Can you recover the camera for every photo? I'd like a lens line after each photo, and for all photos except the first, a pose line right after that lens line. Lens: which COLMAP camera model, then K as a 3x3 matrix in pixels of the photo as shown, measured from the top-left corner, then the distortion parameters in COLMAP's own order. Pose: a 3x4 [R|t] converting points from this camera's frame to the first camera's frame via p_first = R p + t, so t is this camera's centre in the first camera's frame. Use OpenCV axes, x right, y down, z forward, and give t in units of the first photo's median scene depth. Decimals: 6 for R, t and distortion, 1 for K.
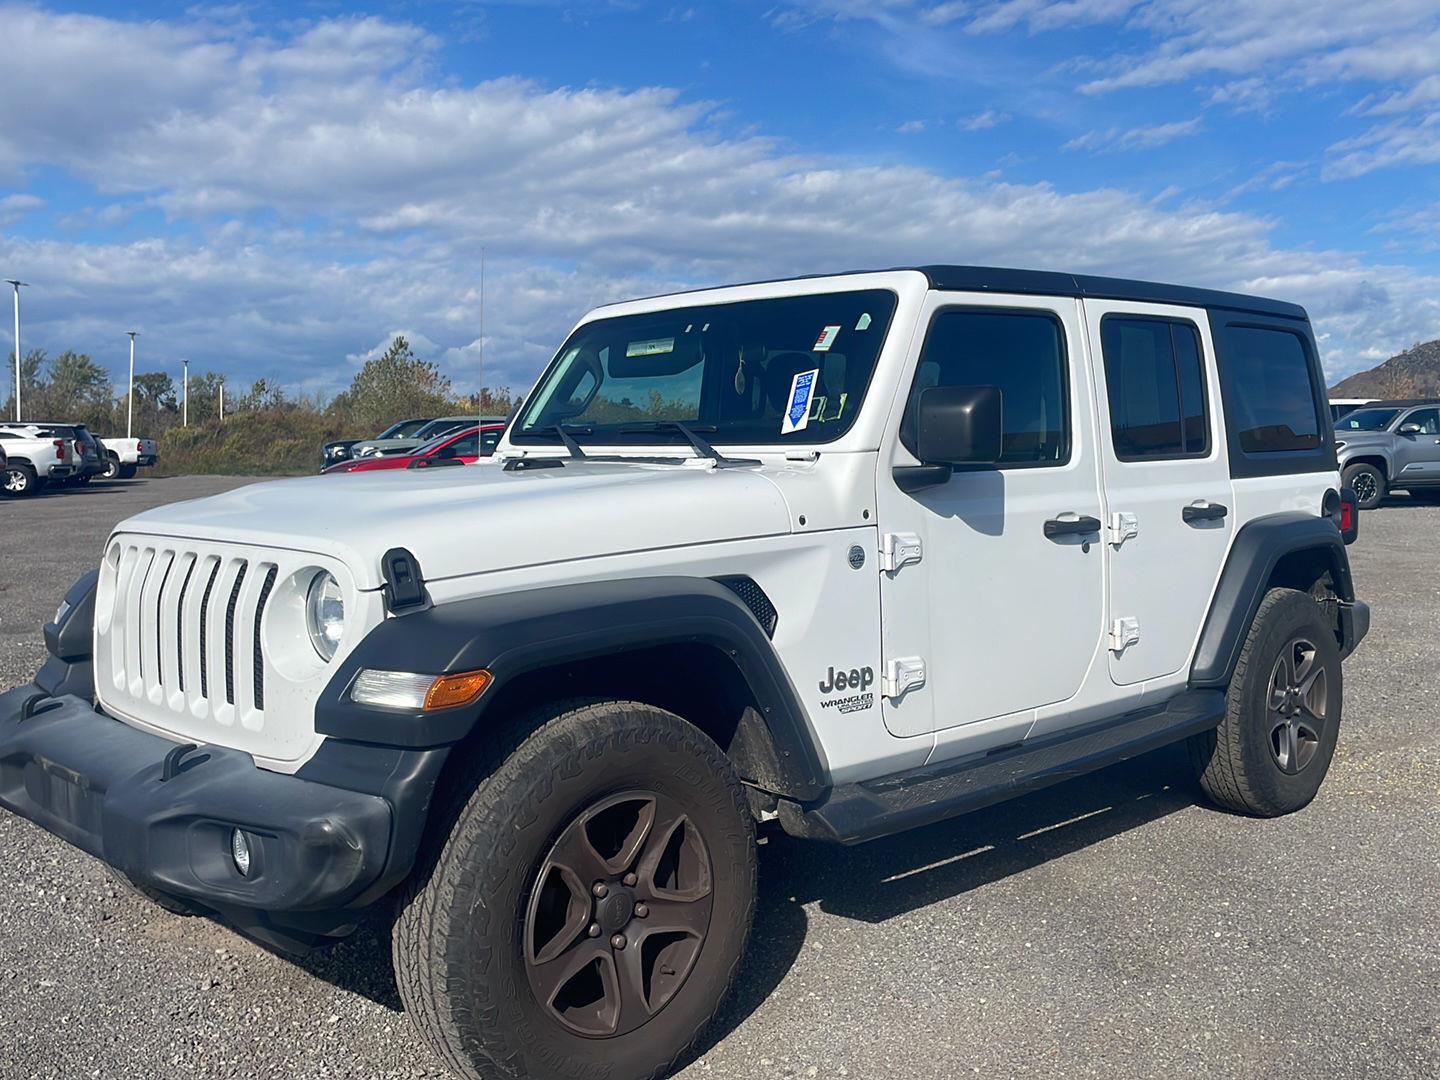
lens RADIAL K [[1371.1, 0, 720.0], [0, 1371.1, 540.0], [0, 0, 1]] dist [0.131255, -0.215557]
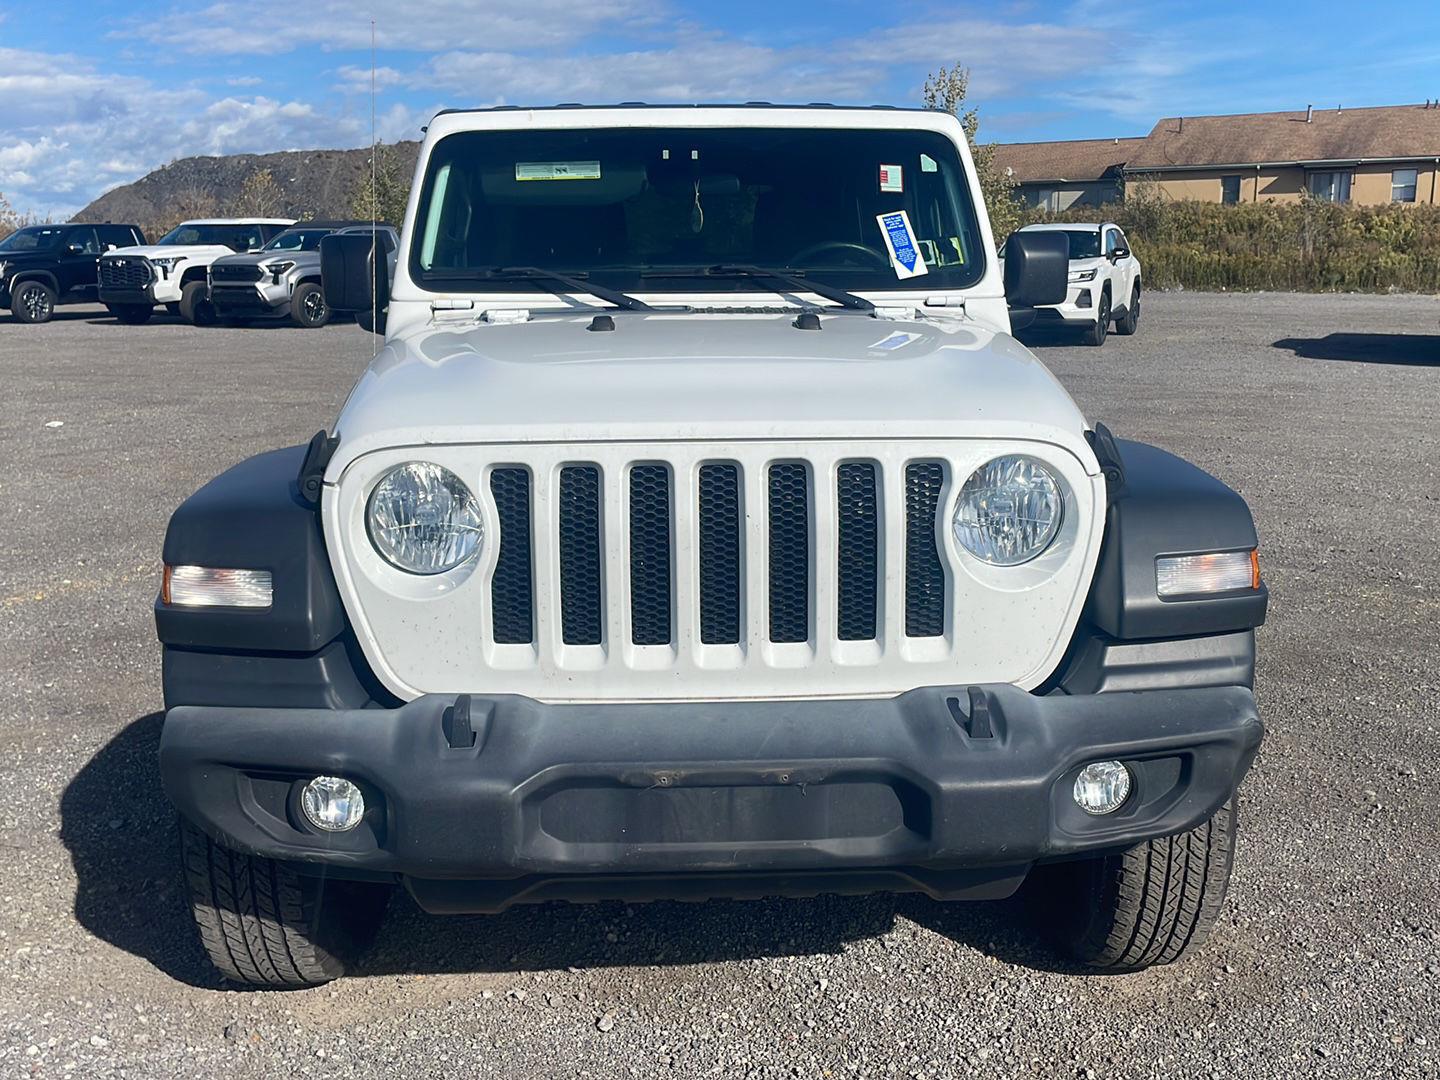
lens RADIAL K [[1371.1, 0, 720.0], [0, 1371.1, 540.0], [0, 0, 1]] dist [0.131255, -0.215557]
pose [[0.651776, -0.153191, 0.742779, -0.778772], [0.055351, 0.986384, 0.154863, -0.052139], [-0.756389, -0.059822, 0.651381, 0.435818]]
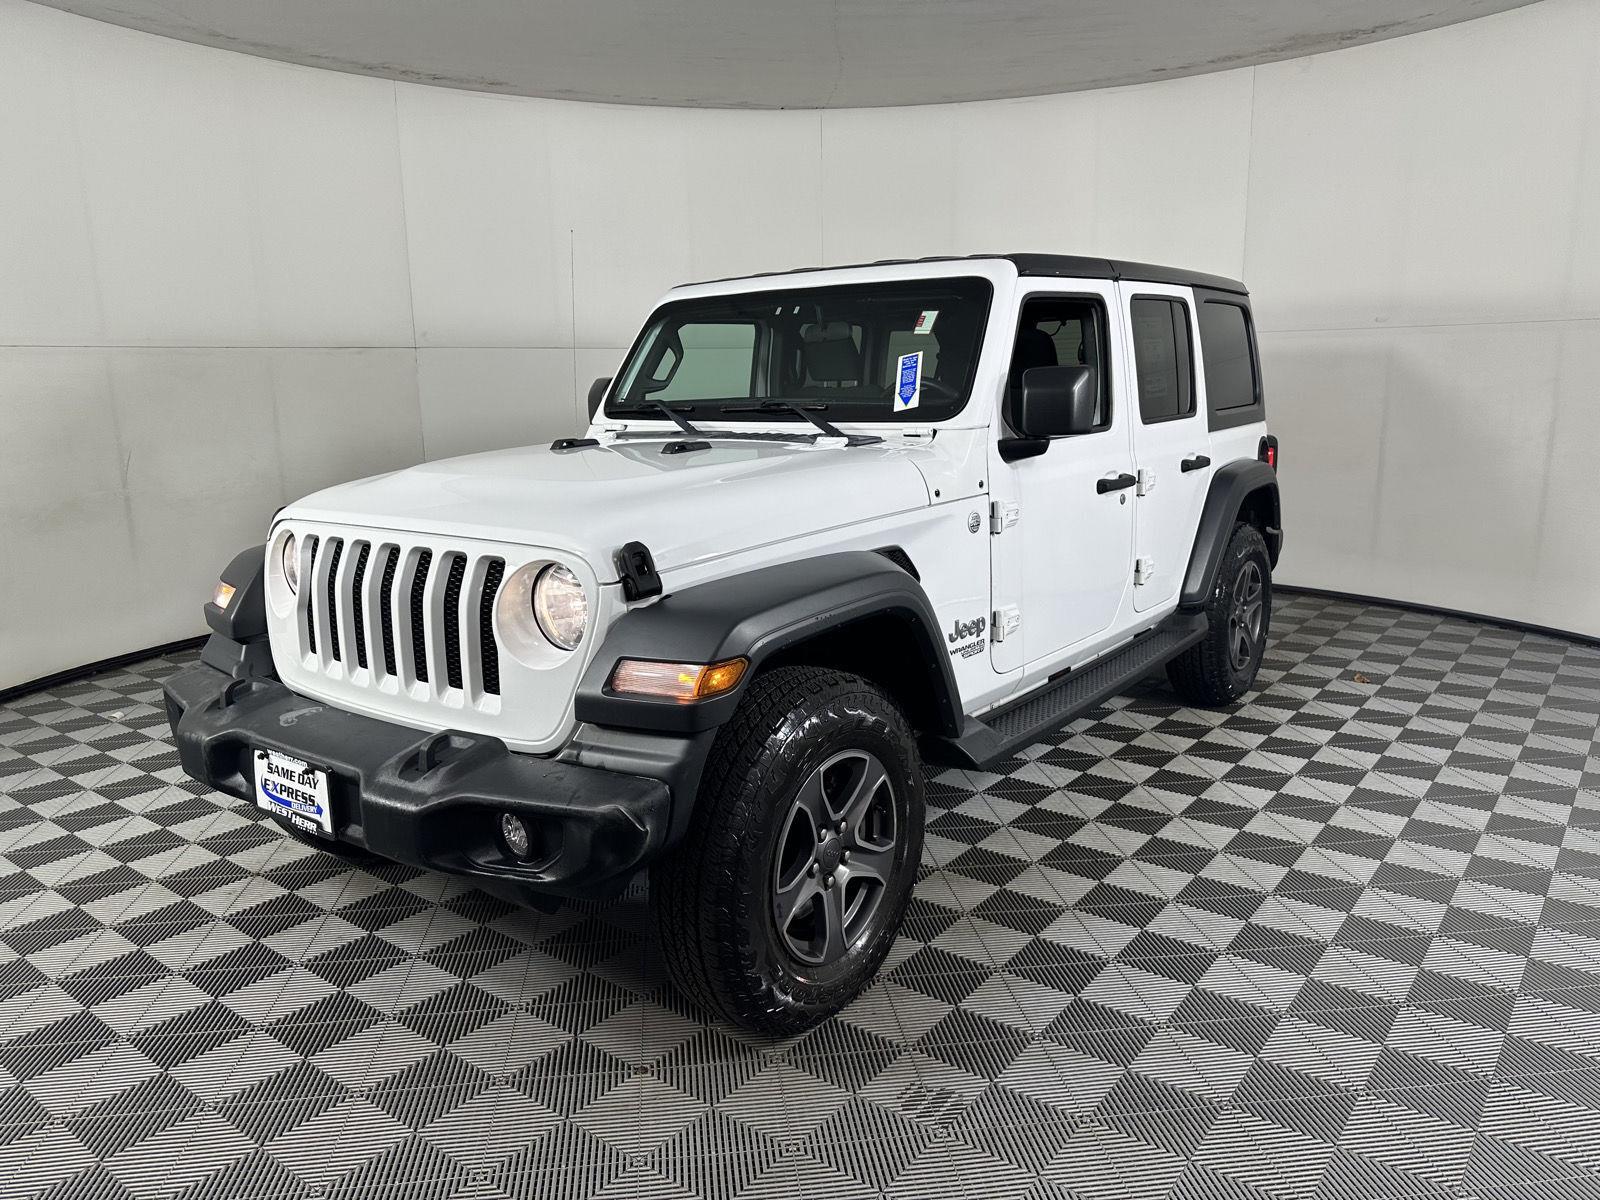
lens RADIAL K [[1117.6, 0, 800.0], [0, 1117.6, 600.0], [0, 0, 1]] dist [0.116746, -0.003518]
pose [[0.987335, -0.043490, 0.152569, -0.173208], [0.024843, 0.992211, 0.122064, -0.037740], [-0.156690, -0.116728, 0.980726, 0.094298]]
